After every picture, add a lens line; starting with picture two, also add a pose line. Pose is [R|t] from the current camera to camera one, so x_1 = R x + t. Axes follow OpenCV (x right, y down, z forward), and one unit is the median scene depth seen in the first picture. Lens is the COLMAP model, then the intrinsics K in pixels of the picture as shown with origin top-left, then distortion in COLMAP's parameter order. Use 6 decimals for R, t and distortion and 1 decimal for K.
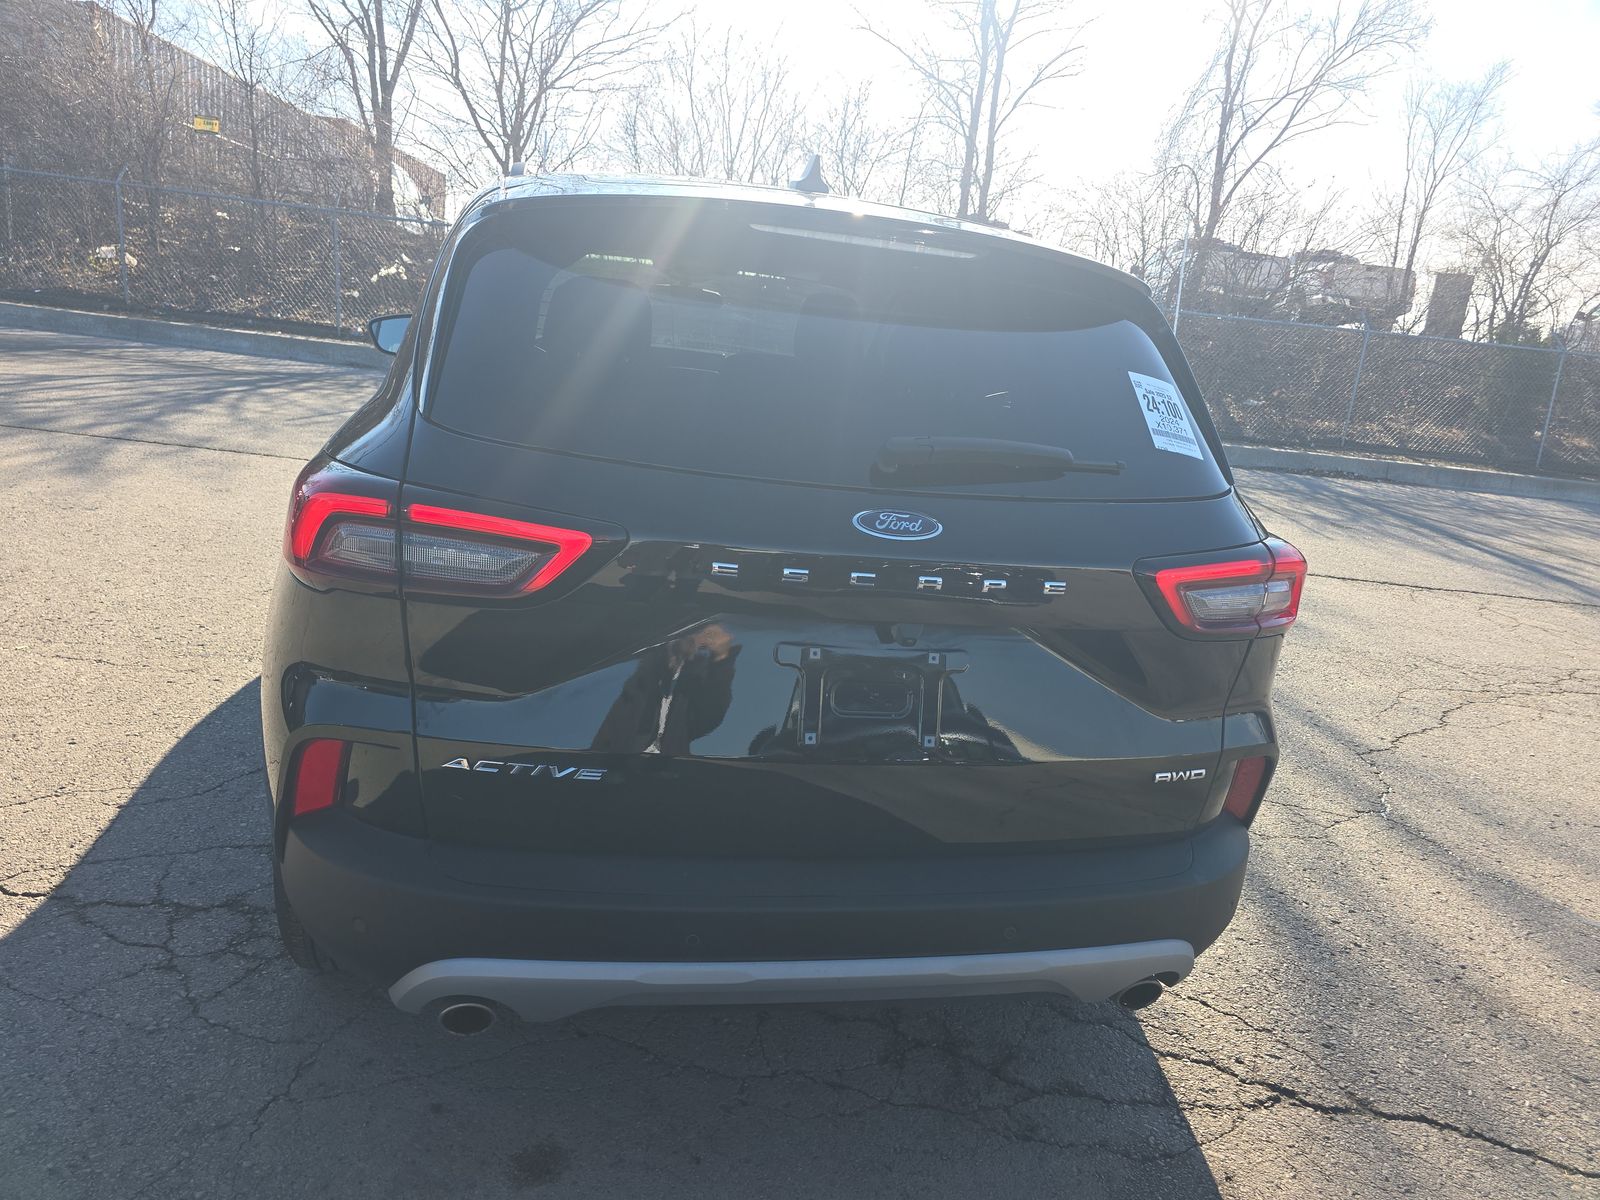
lens RADIAL K [[1066.9, 0, 807.6], [0, 1066.9, 595.6], [0, 0, 1]] dist [0.055467, -0.046185]
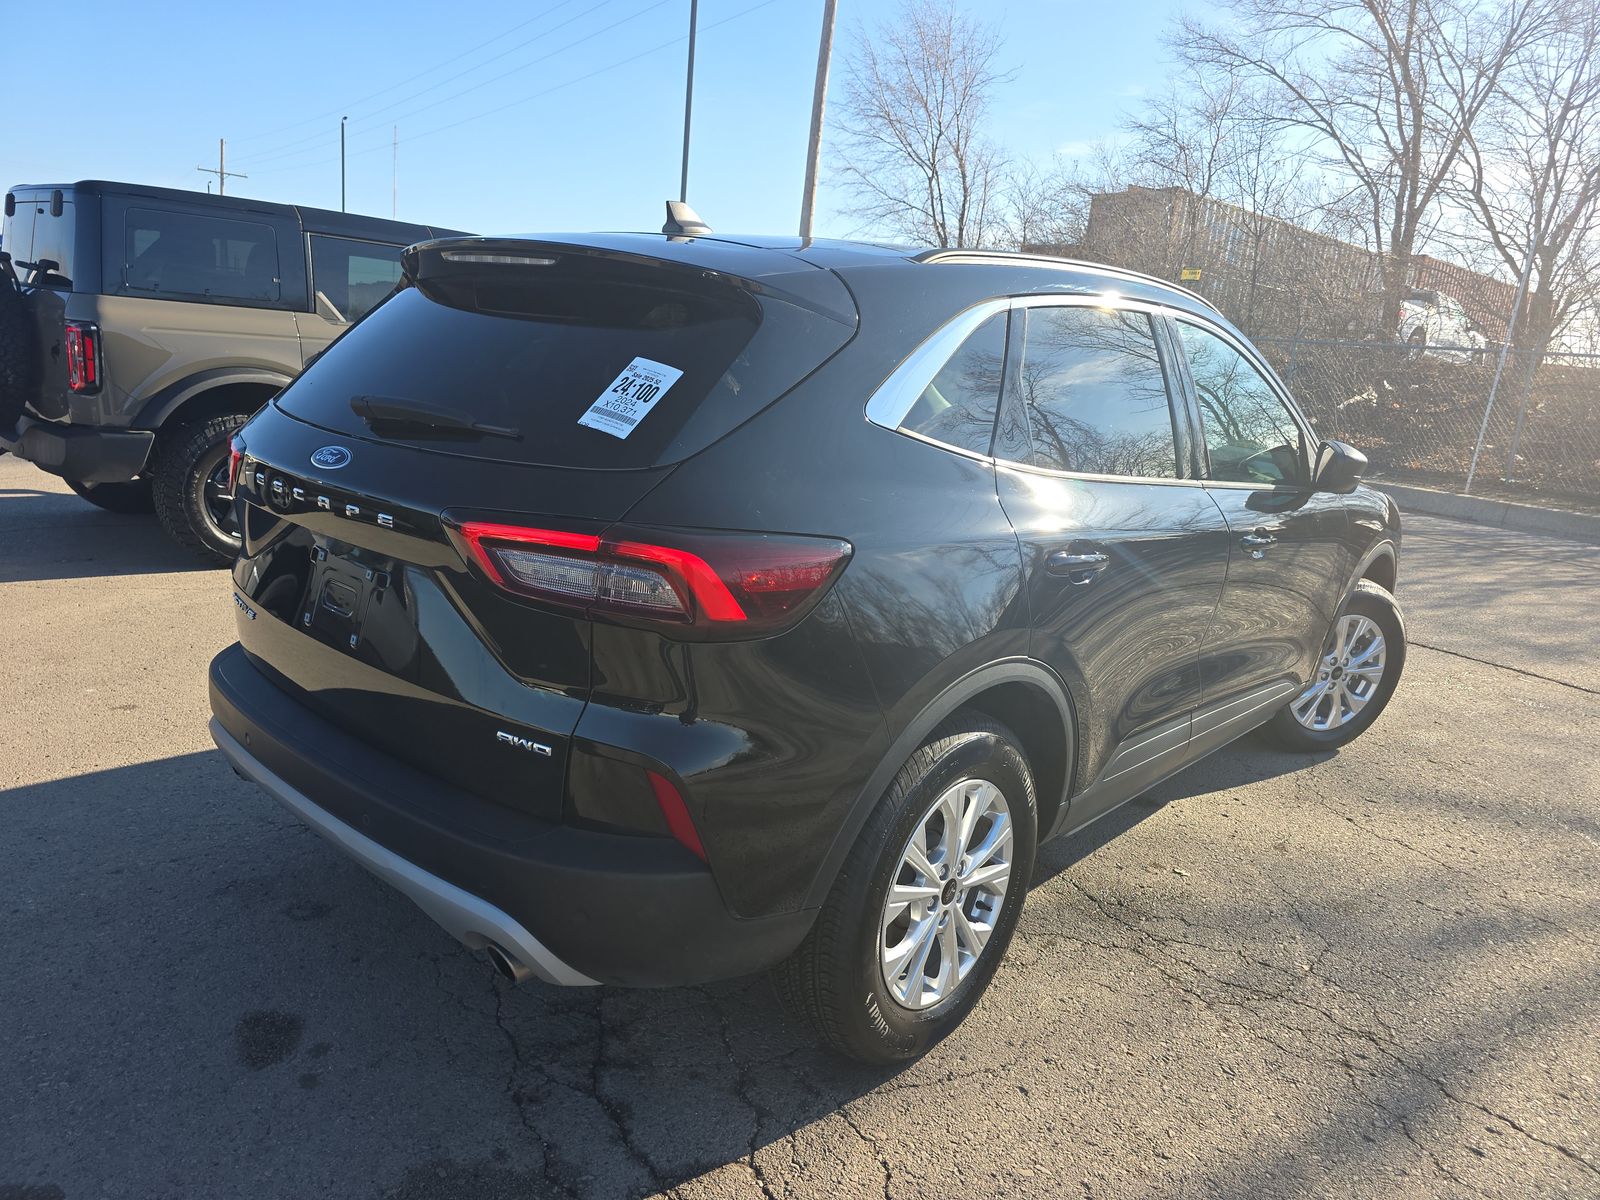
lens RADIAL K [[1066.9, 0, 807.6], [0, 1066.9, 595.6], [0, 0, 1]] dist [0.055467, -0.046185]
pose [[0.600231, 0.123177, -0.790285, 0.124999], [-0.220078, 0.975365, -0.015128, -0.000930], [0.768953, 0.183005, 0.612552, 0.055794]]
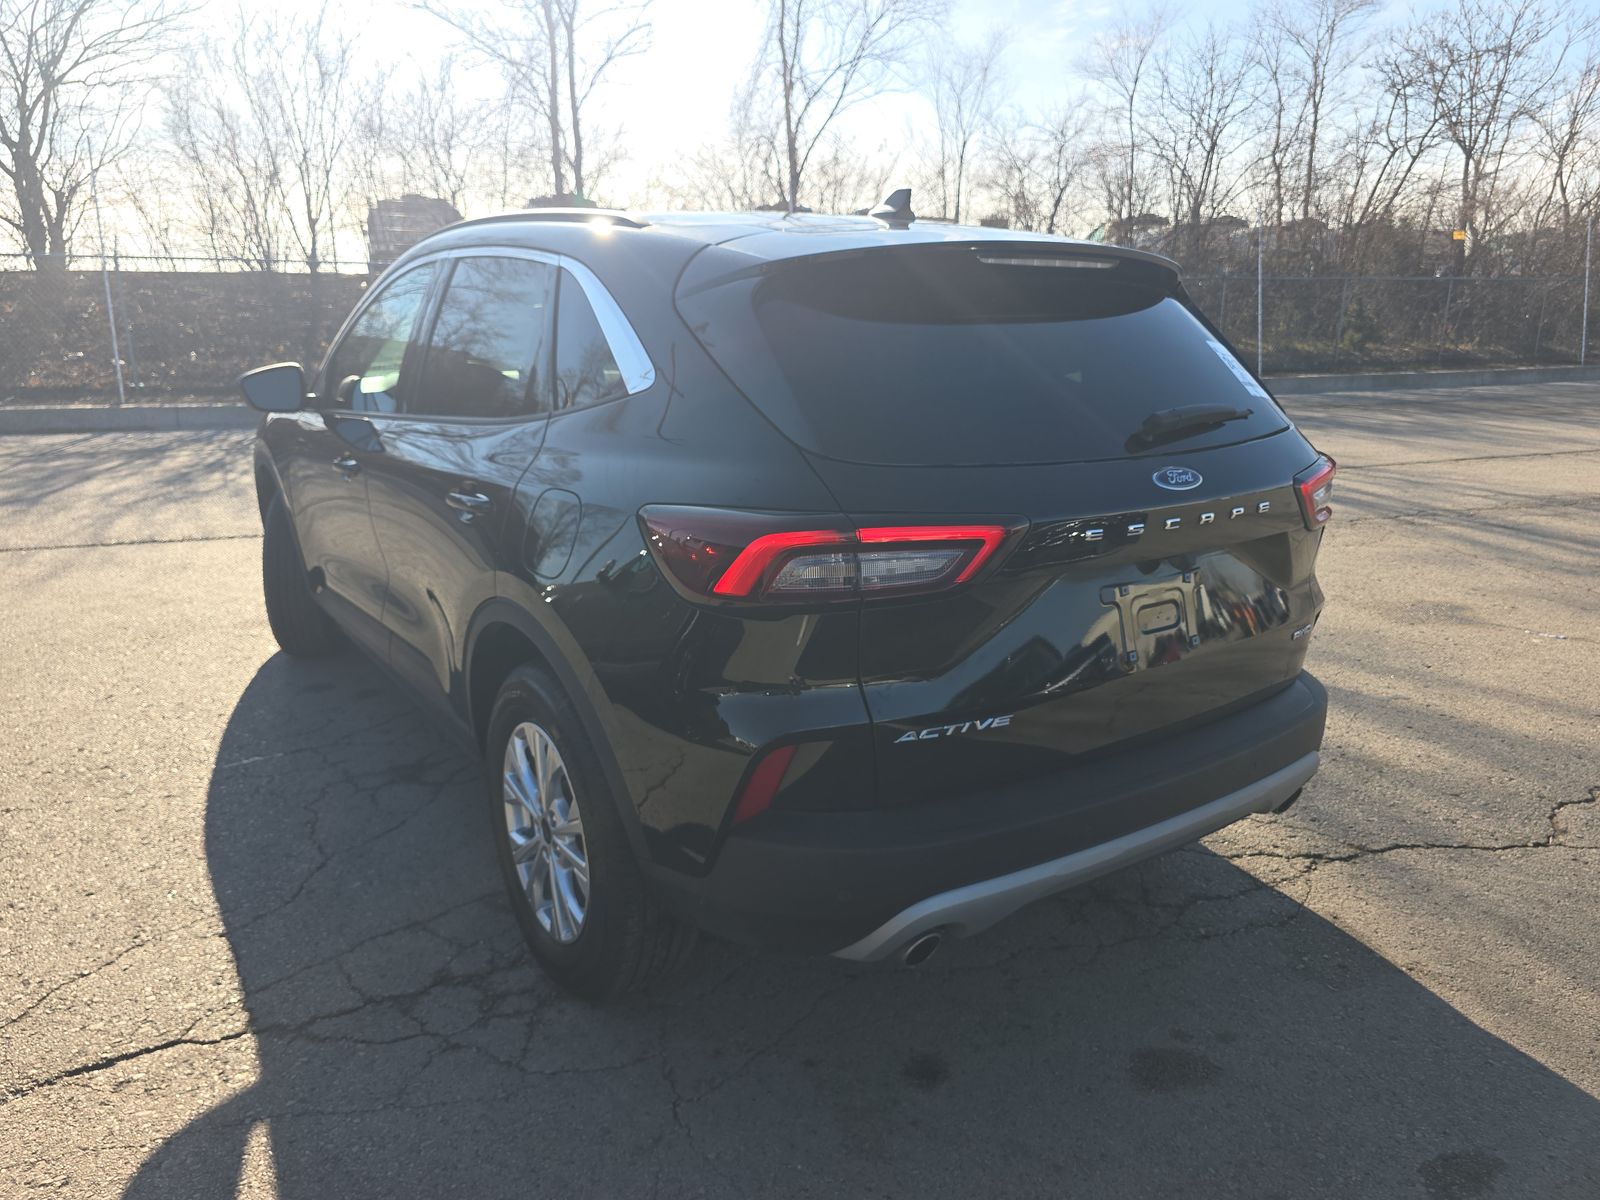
lens RADIAL K [[1066.9, 0, 807.6], [0, 1066.9, 595.6], [0, 0, 1]] dist [0.055467, -0.046185]
pose [[0.920134, -0.199790, 0.336805, -0.067455], [0.192094, 0.979755, 0.056390, -0.007339], [-0.341253, 0.012812, 0.939884, -0.006775]]
